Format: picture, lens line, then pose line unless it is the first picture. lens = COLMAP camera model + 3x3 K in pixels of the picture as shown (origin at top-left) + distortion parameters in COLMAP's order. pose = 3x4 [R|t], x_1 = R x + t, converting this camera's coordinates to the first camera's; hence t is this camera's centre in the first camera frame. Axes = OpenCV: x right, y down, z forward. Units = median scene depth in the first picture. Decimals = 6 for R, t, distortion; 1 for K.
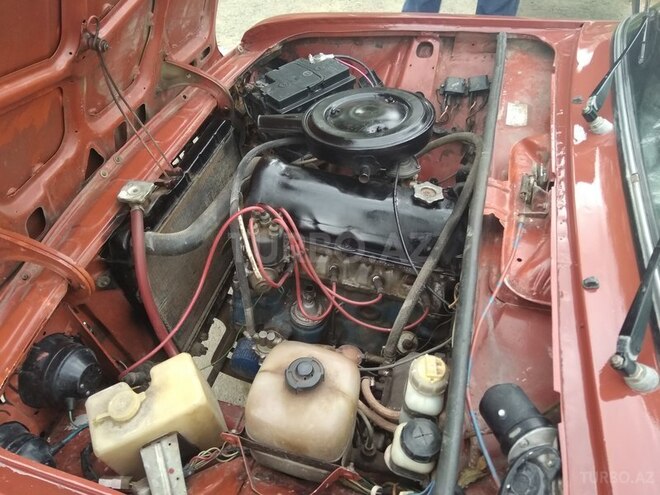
lens RADIAL K [[505.7, 0, 330.0], [0, 505.7, 247.5], [0, 0, 1]] dist [0.070375, -0.093021]
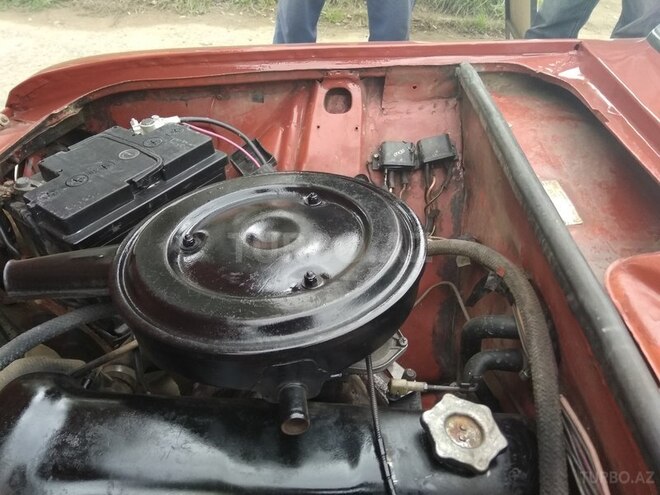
lens RADIAL K [[505.7, 0, 330.0], [0, 505.7, 247.5], [0, 0, 1]] dist [0.070375, -0.093021]
pose [[0.963322, -0.124439, 0.237751, 0.015717], [0.151741, 0.983333, -0.100151, -0.163404], [-0.221326, 0.132554, 0.966149, 0.460610]]
